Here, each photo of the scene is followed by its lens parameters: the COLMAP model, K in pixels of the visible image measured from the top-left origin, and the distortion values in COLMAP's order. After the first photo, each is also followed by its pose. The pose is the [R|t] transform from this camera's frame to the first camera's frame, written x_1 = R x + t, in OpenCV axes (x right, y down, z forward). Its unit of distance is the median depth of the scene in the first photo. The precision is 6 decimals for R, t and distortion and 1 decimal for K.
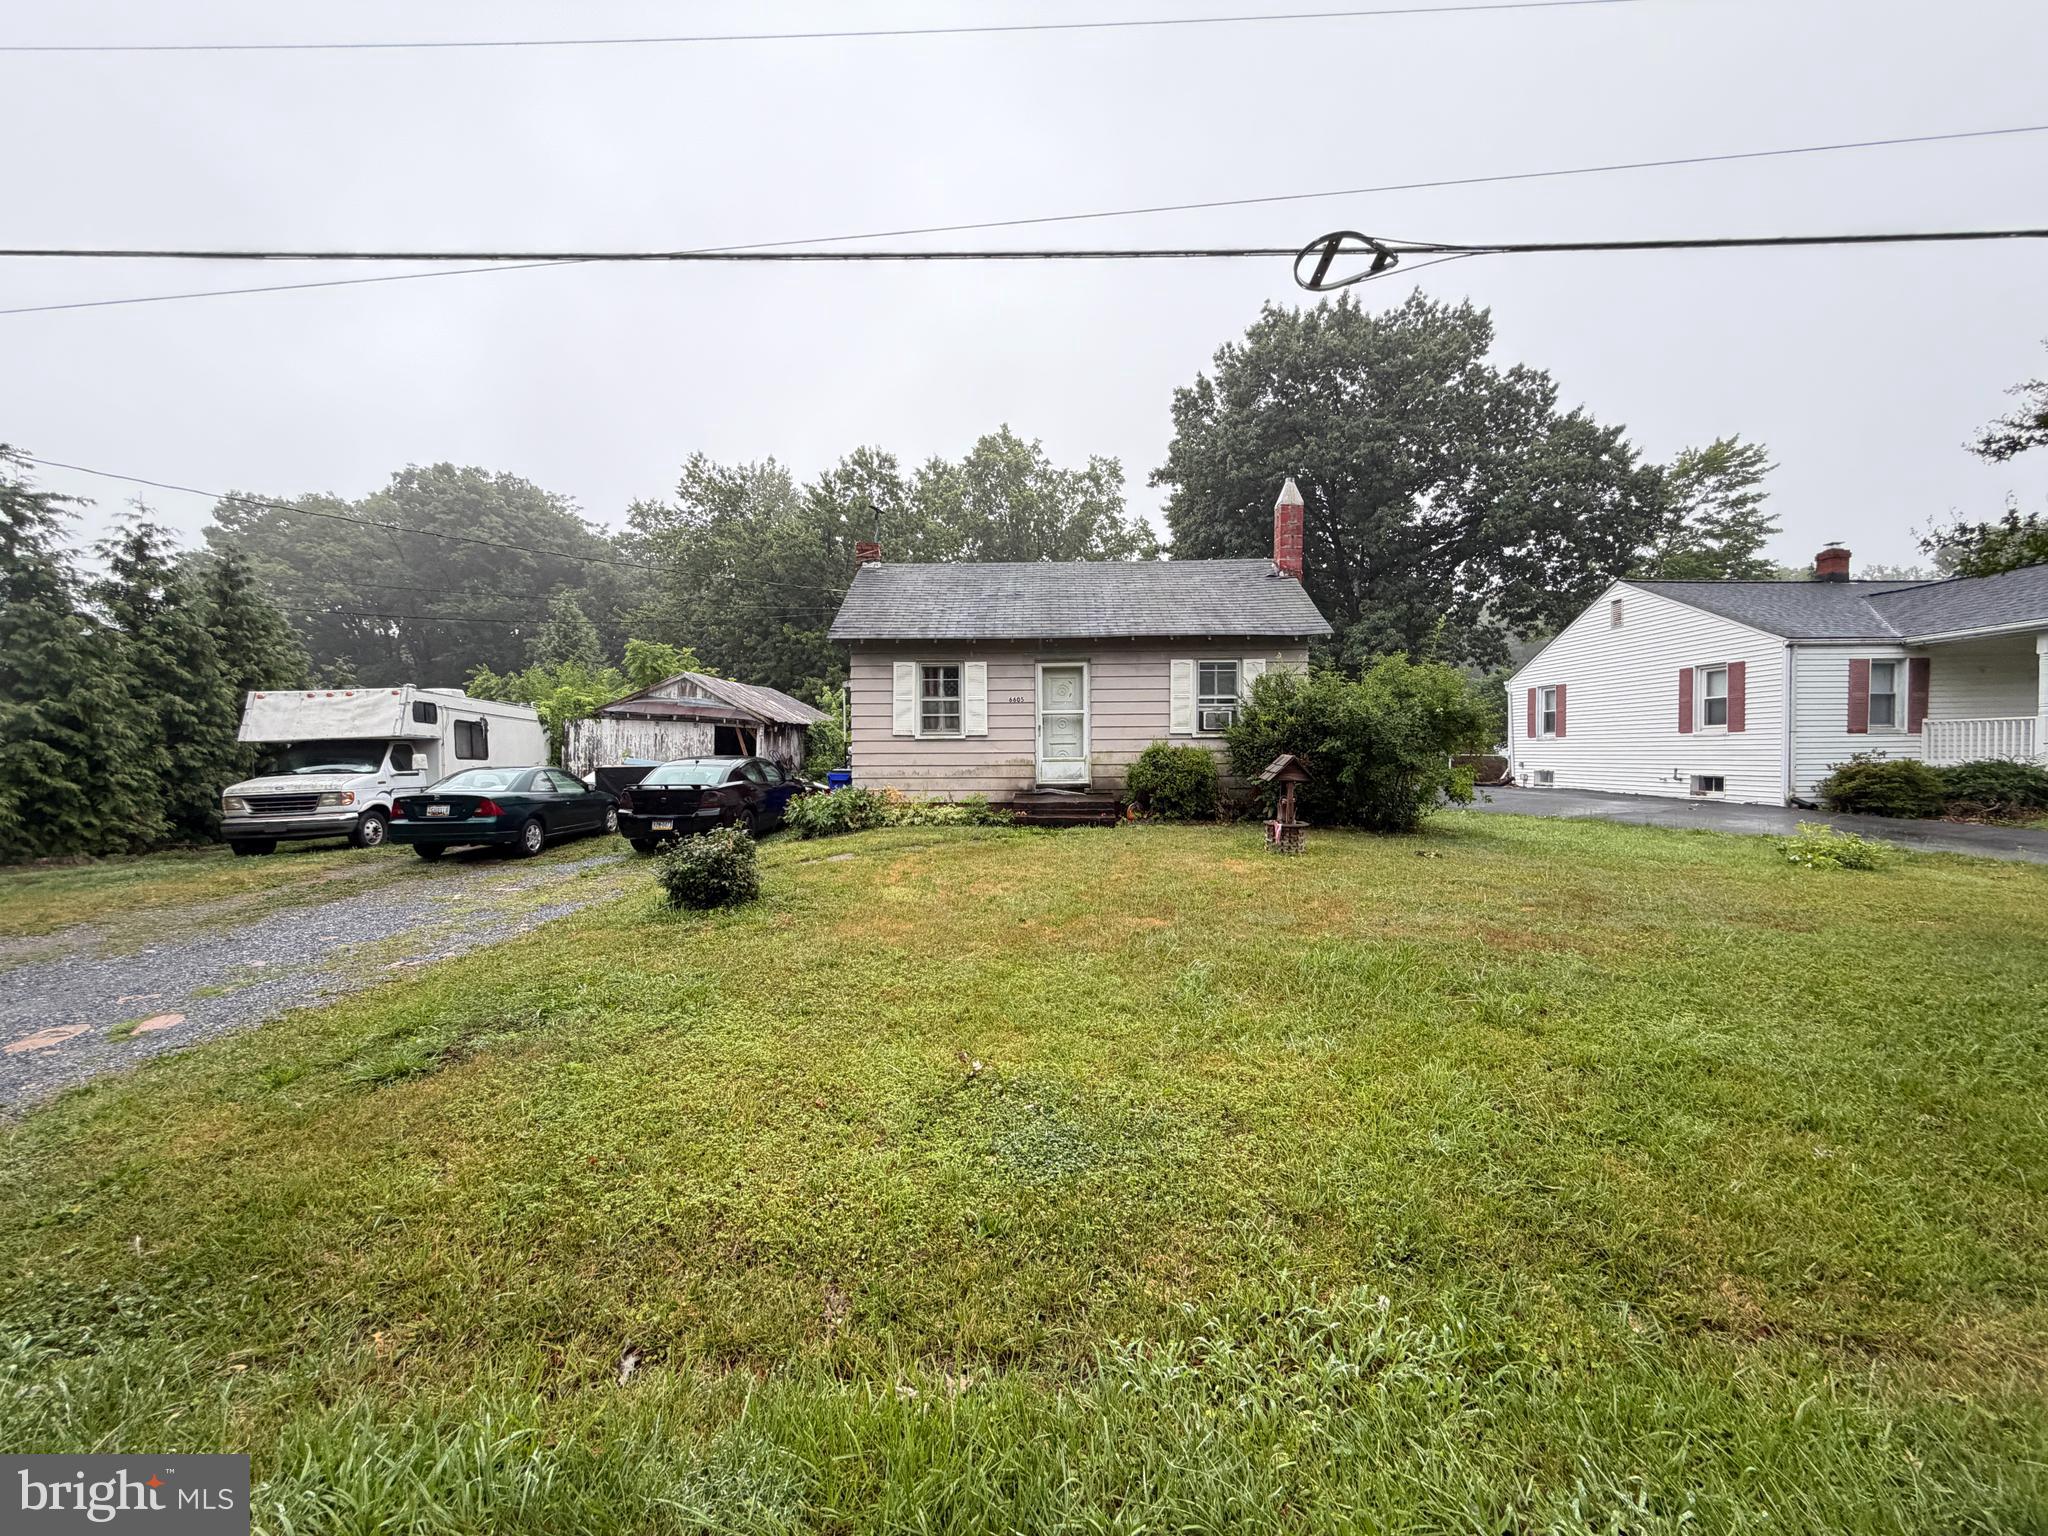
lens RADIAL K [[814.5, 0, 1021.3], [0, 814.5, 769.8], [0, 0, 1]] dist [-0.001079, 0.000396]
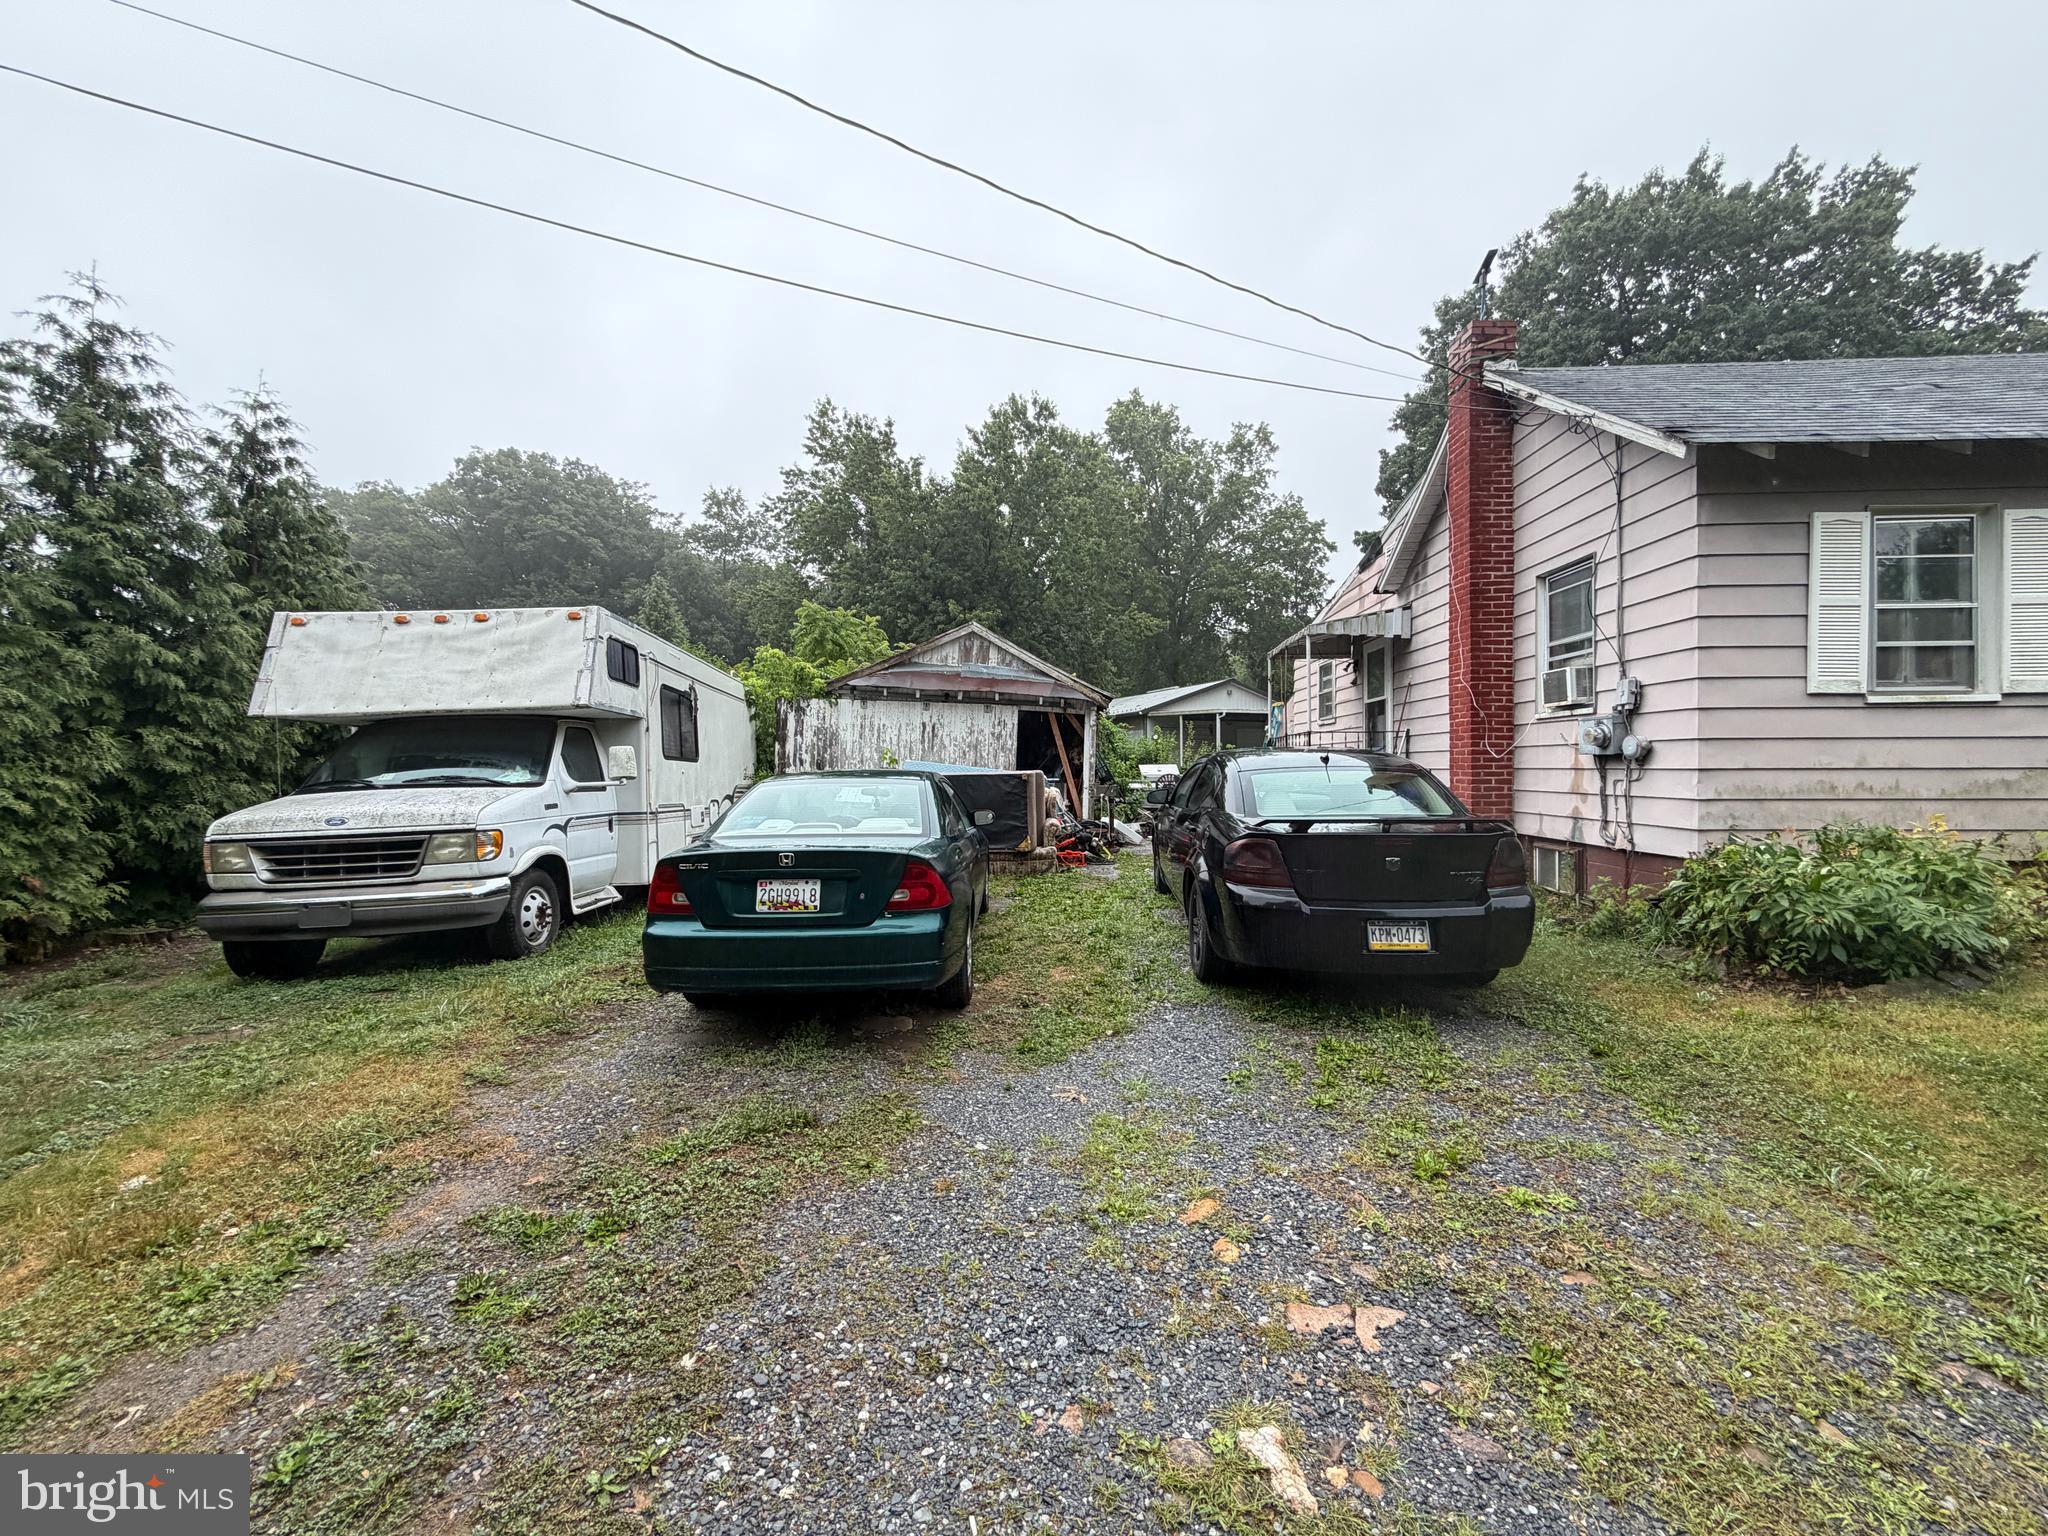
lens RADIAL K [[814.5, 0, 1019.3], [0, 814.5, 767.9], [0, 0, 1]] dist [-0.001079, 0.000396]
pose [[0.999328, 0.000683, -0.036659, -0.461045], [-0.001359, 0.999830, -0.018406, 0.002004], [0.036640, 0.018444, 0.999158, 0.502609]]
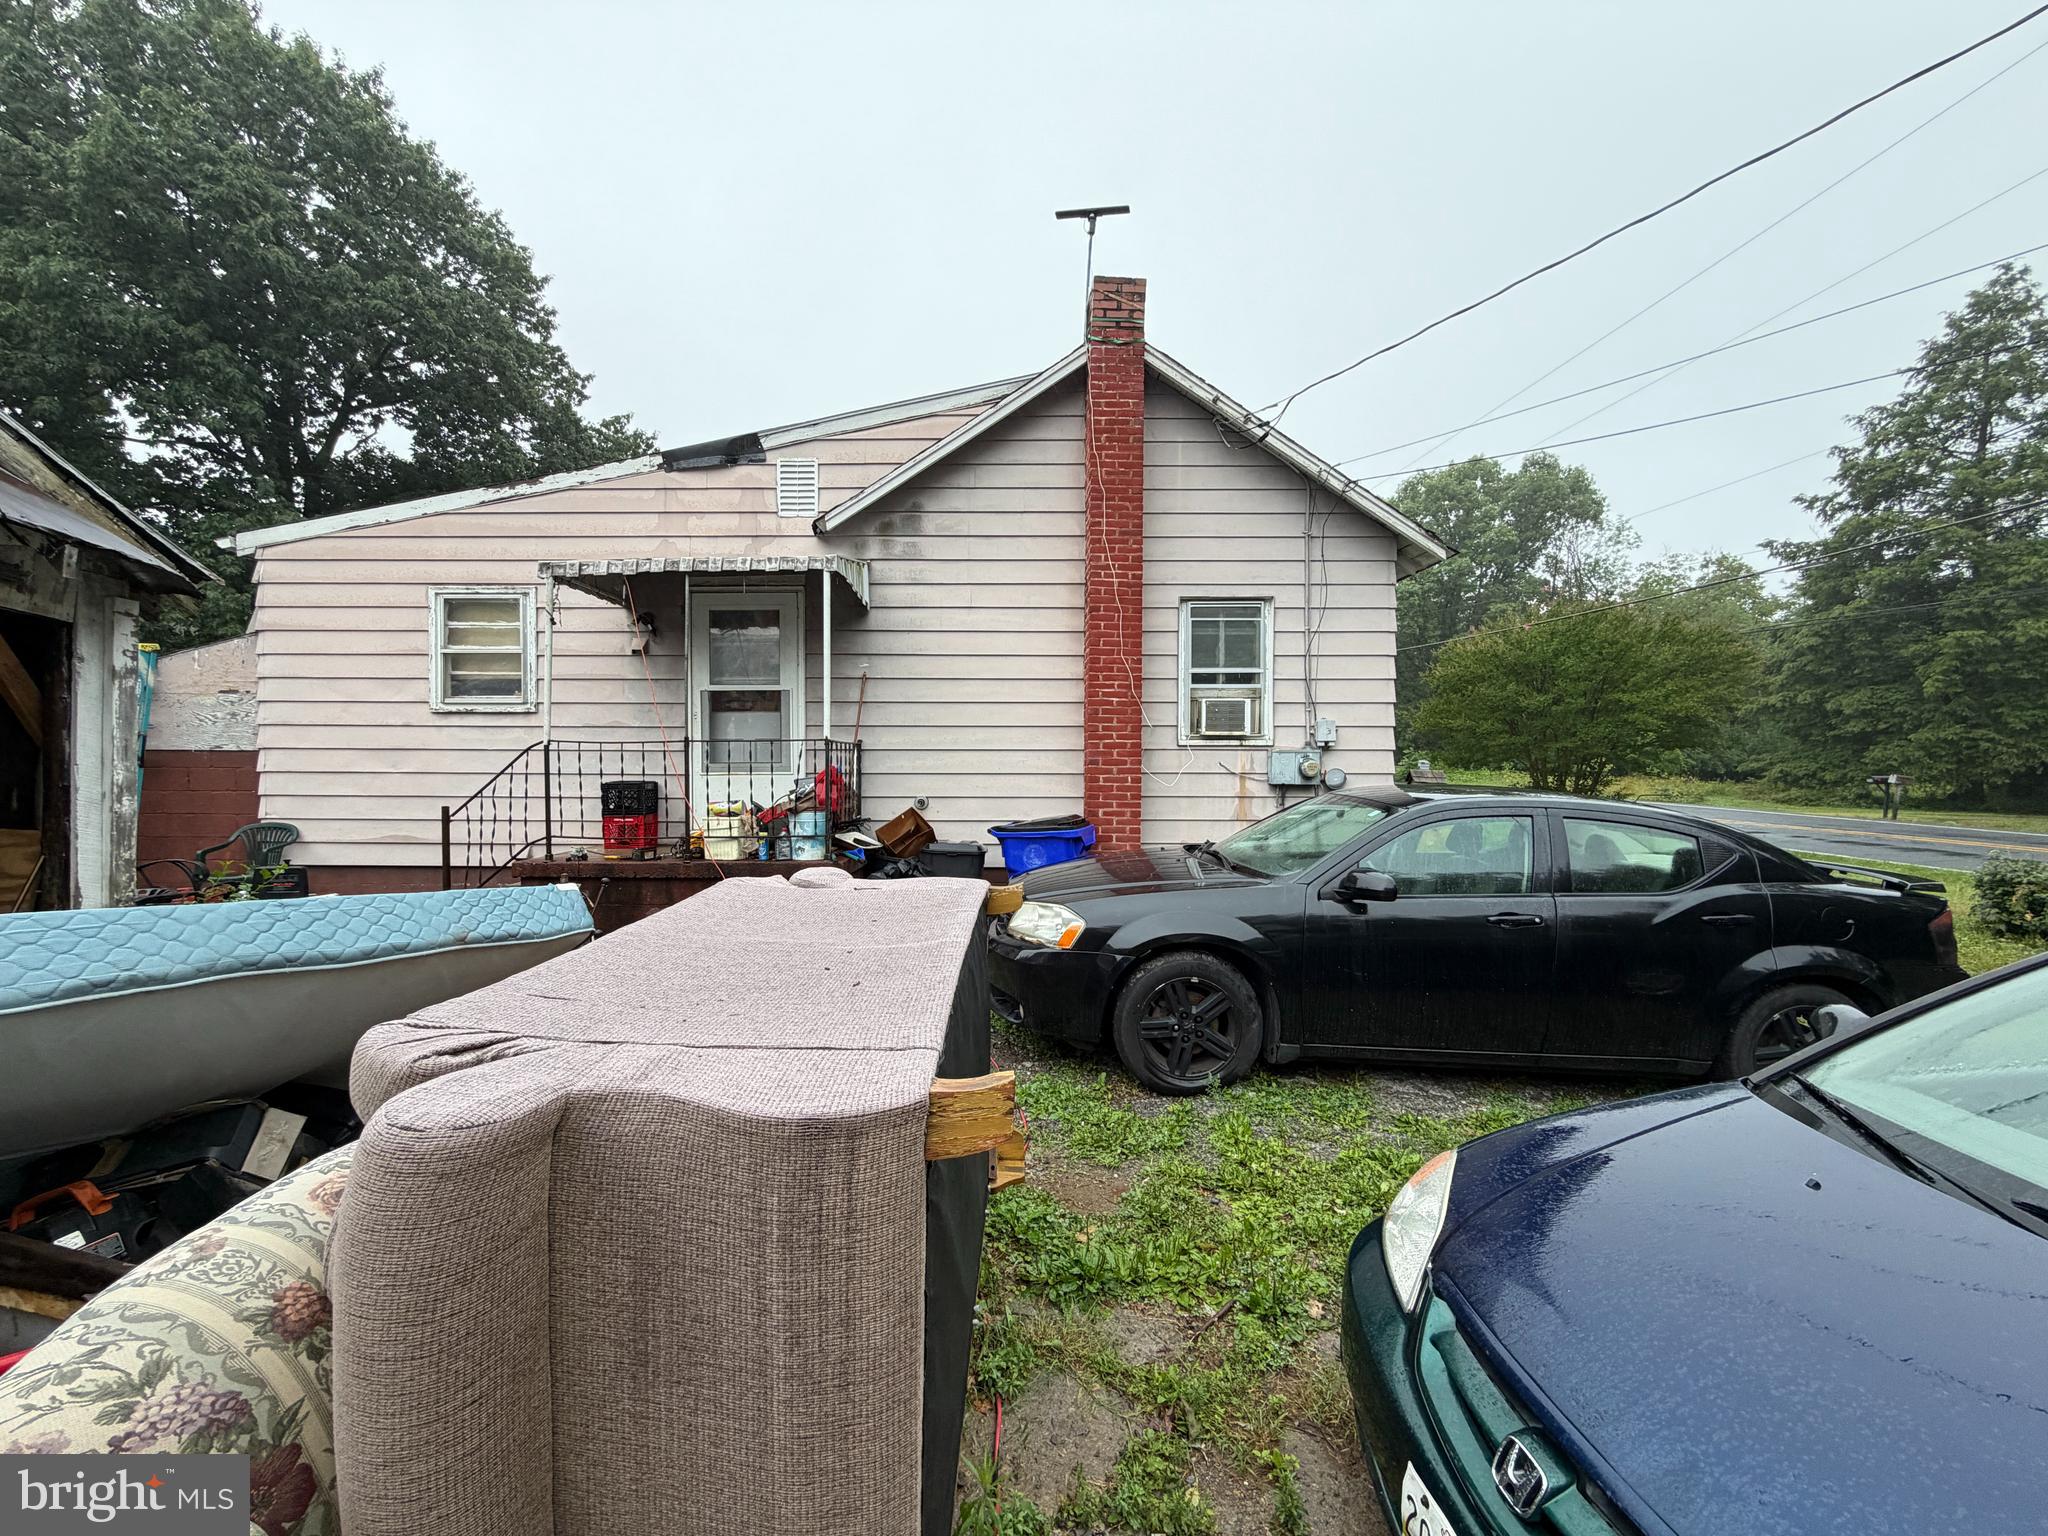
lens RADIAL K [[814.5, 0, 1019.3], [0, 814.5, 768.6], [0, 0, 1]] dist [-0.001079, 0.000396]
pose [[-0.013838, -0.005555, 0.999889, -0.750529], [0.013042, 0.999898, 0.005735, -0.044705], [-0.999819, 0.013120, -0.013764, 1.475102]]
